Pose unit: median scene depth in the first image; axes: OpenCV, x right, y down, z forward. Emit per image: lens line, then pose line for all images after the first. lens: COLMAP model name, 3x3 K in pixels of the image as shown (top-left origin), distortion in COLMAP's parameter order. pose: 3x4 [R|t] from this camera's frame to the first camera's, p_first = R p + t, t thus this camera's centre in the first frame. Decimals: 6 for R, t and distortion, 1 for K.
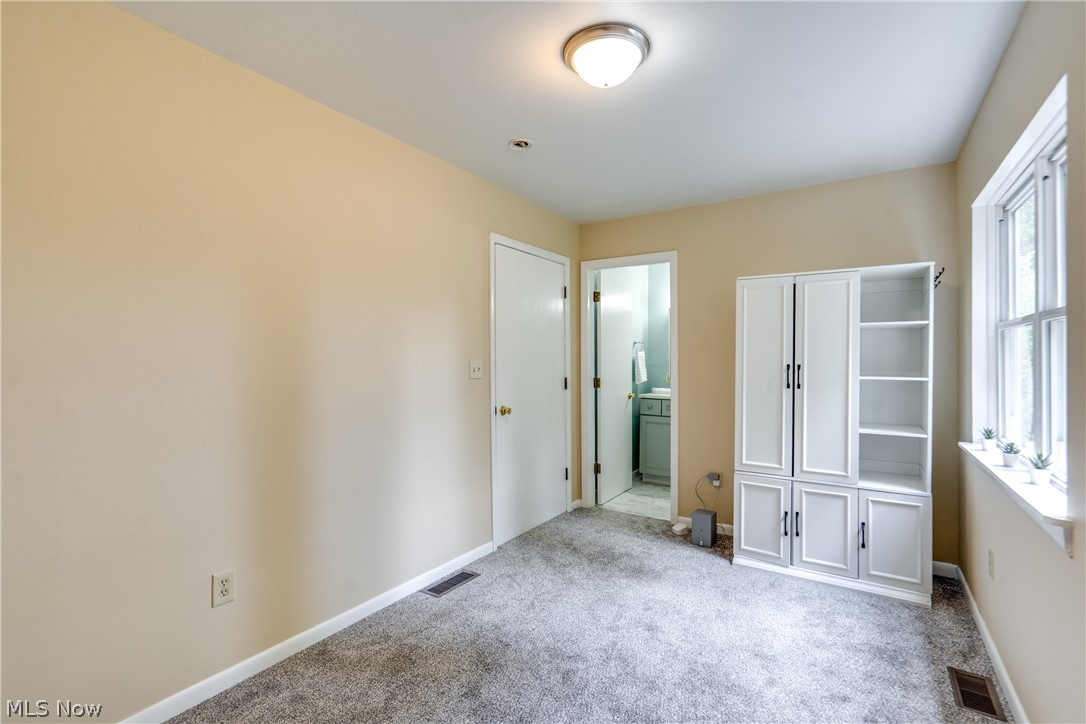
lens RADIAL K [[509.6, 0, 546.0], [0, 509.6, 360.5], [0, 0, 1]] dist [-0.001478, 0.000320]
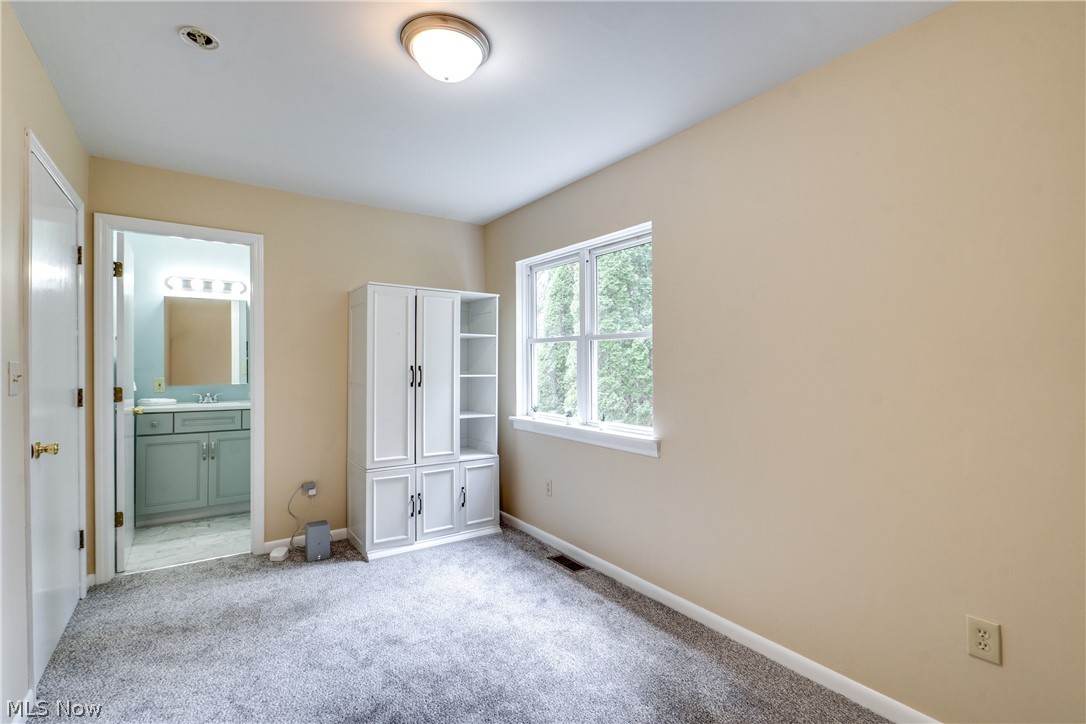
lens RADIAL K [[509.6, 0, 546.0], [0, 509.6, 360.5], [0, 0, 1]] dist [-0.001478, 0.000320]
pose [[0.351792, 0.003216, 0.936073, -0.481397], [-0.001536, 0.999995, -0.002858, -0.001361], [-0.936077, -0.000433, 0.351795, 0.317474]]
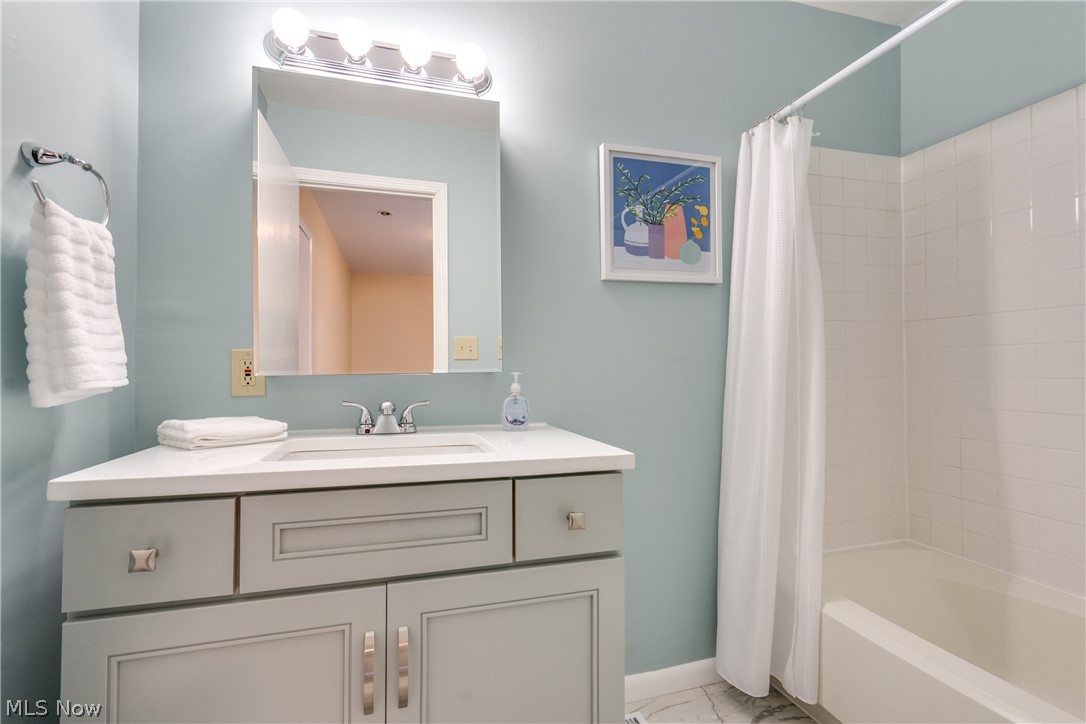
lens RADIAL K [[509.6, 0, 546.0], [0, 509.6, 360.5], [0, 0, 1]] dist [-0.001478, 0.000320]
pose [[0.611168, 0.011986, 0.791410, 0.251976], [0.001172, 0.999871, -0.016048, 0.060265], [-0.791500, 0.010736, 0.611075, 1.322667]]
